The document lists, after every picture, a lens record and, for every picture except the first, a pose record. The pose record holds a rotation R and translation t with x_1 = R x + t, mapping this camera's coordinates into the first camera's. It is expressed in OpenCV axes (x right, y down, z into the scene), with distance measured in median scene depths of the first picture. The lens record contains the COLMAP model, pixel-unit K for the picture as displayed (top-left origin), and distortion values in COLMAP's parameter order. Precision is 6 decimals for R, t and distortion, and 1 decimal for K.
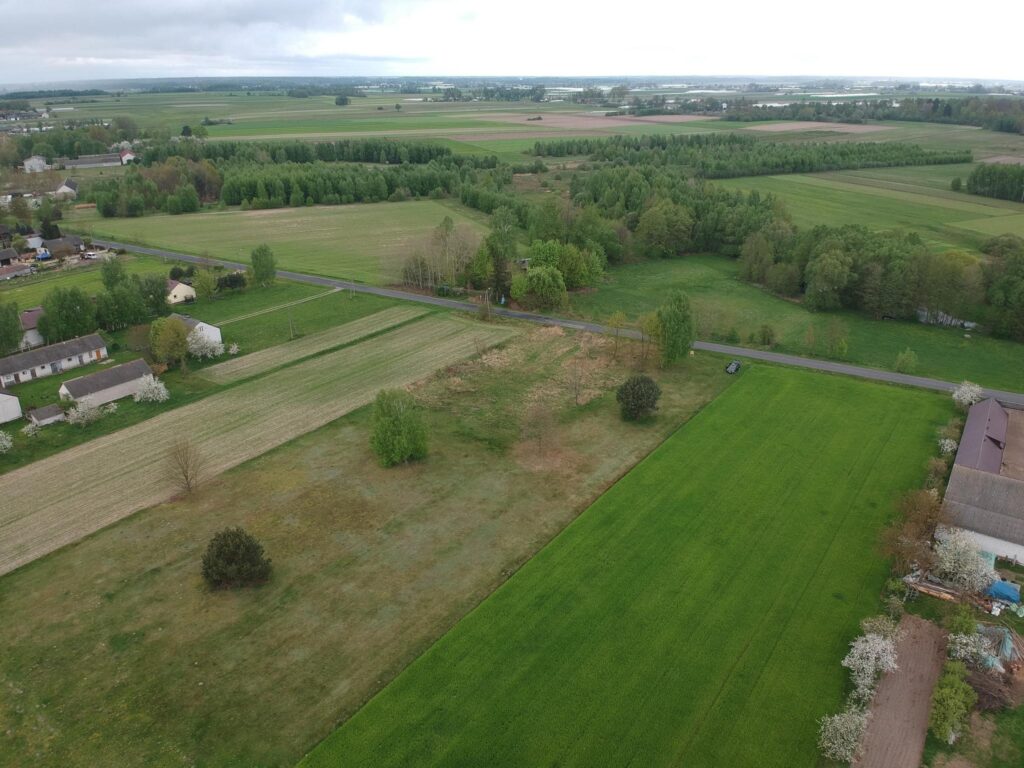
lens RADIAL K [[748.3, 0, 521.2], [0, 748.3, 383.1], [0, 0, 1]] dist [0.087786, -0.156346]
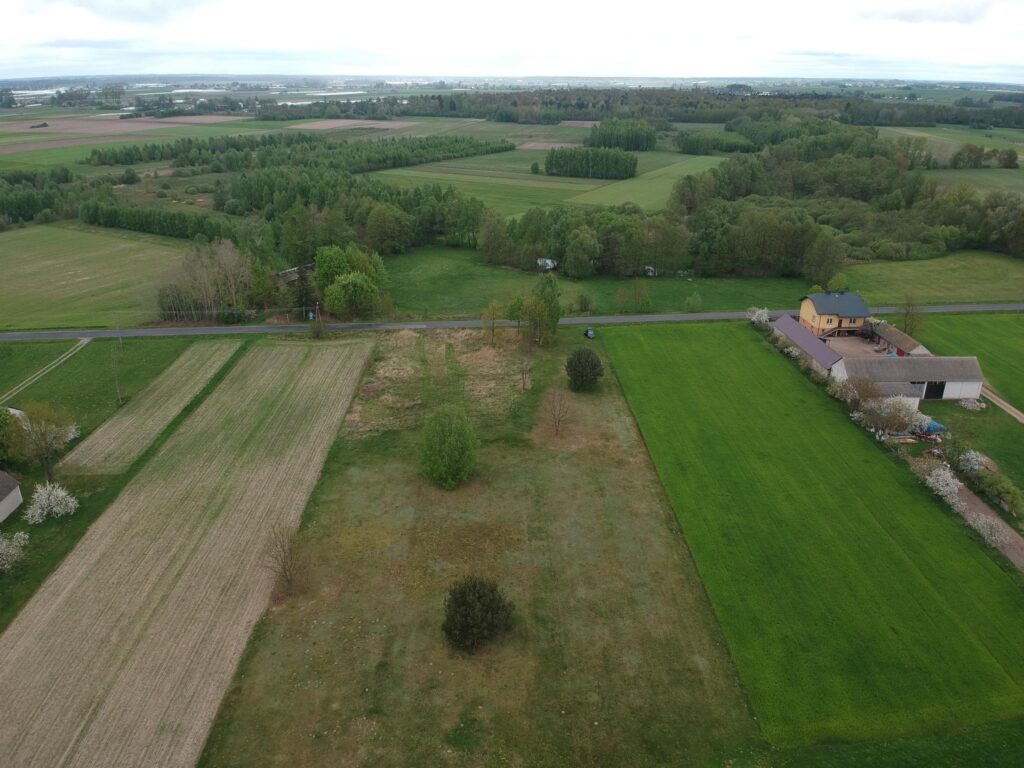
lens RADIAL K [[748.3, 0, 521.2], [0, 748.3, 383.1], [0, 0, 1]] dist [0.087786, -0.156346]
pose [[0.801347, -0.220438, 0.556103, -0.364749], [0.219639, 0.973121, 0.069243, -0.038977], [-0.556419, 0.066654, 0.828224, 0.097004]]
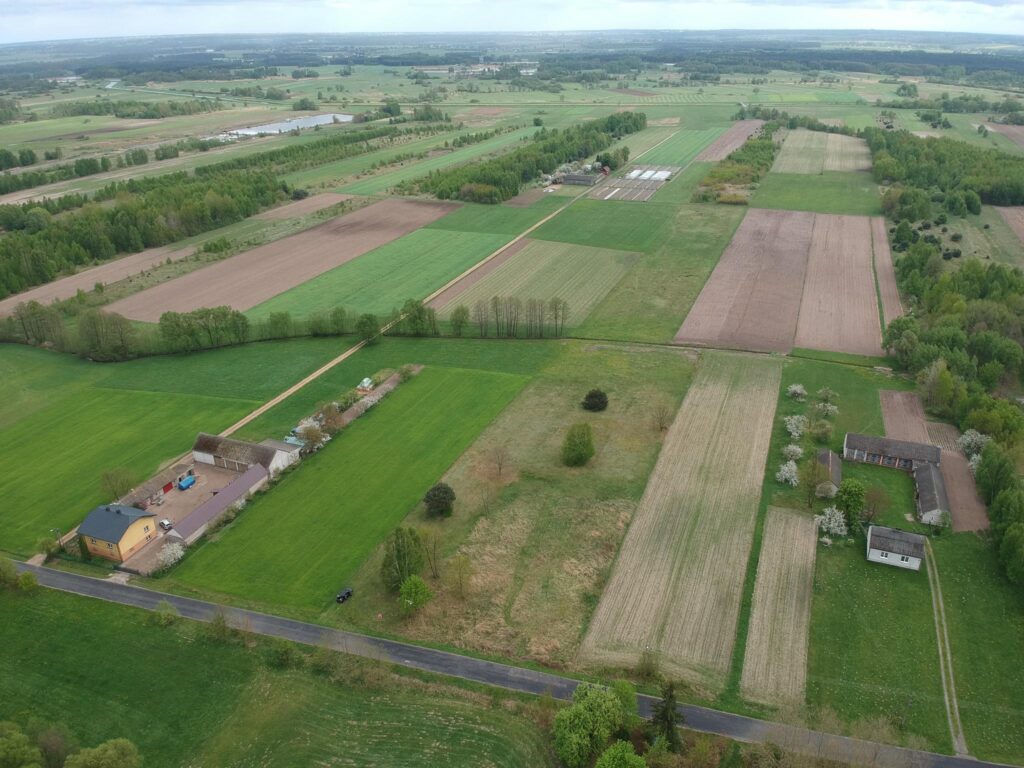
lens RADIAL K [[748.3, 0, 521.2], [0, 748.3, 383.1], [0, 0, 1]] dist [0.087786, -0.156346]
pose [[-0.972360, 0.108534, -0.206727, 0.186115], [-0.078049, 0.683369, 0.725889, -0.775272], [0.220055, 0.721961, -0.656010, 1.215346]]
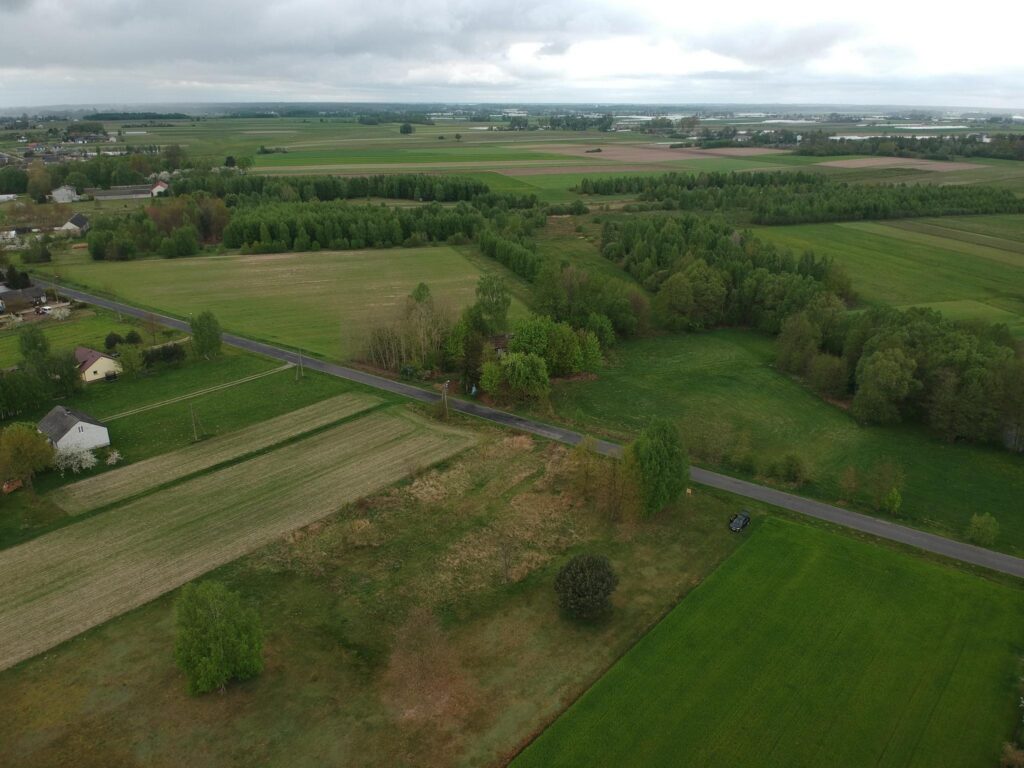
lens RADIAL K [[748.3, 0, 521.2], [0, 748.3, 383.1], [0, 0, 1]] dist [0.087786, -0.156346]
pose [[0.995270, 0.038914, -0.089016, 0.104101], [-0.041608, 0.998724, -0.028609, -0.101383], [0.087789, 0.032178, 0.995619, 0.194498]]
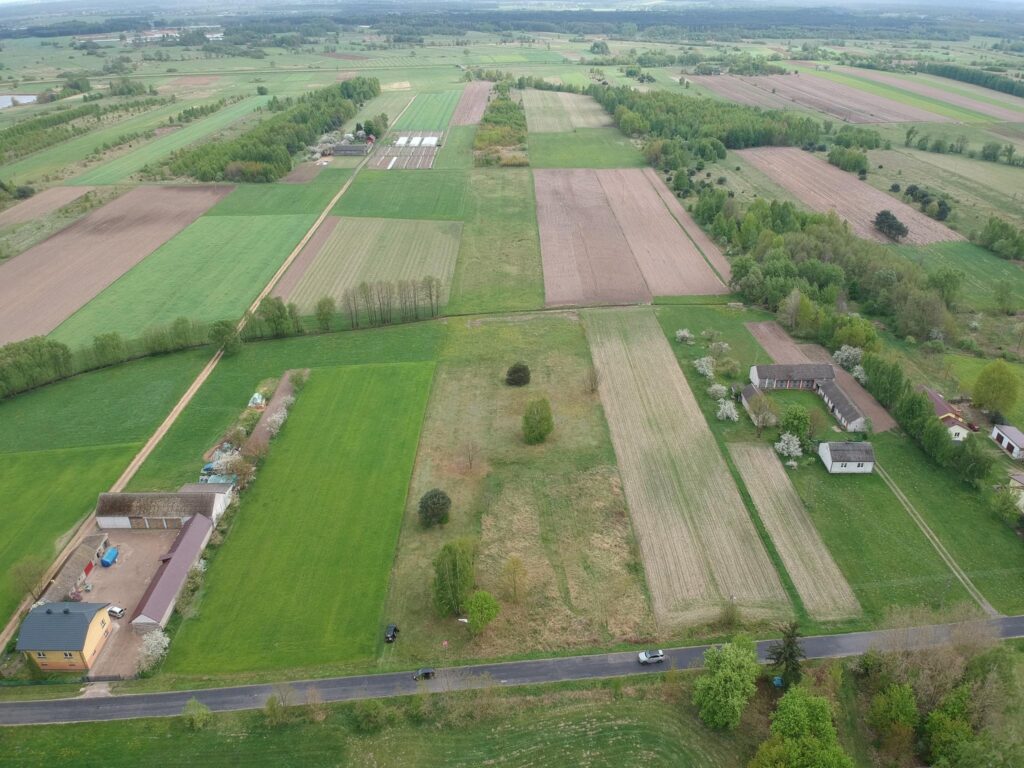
lens RADIAL K [[748.3, 0, 521.2], [0, 748.3, 383.1], [0, 0, 1]] dist [0.087786, -0.156346]
pose [[-0.812968, 0.273637, -0.514009, 0.433642], [-0.215741, 0.678353, 0.702348, -0.716493], [0.540868, 0.681880, -0.492445, 1.067357]]
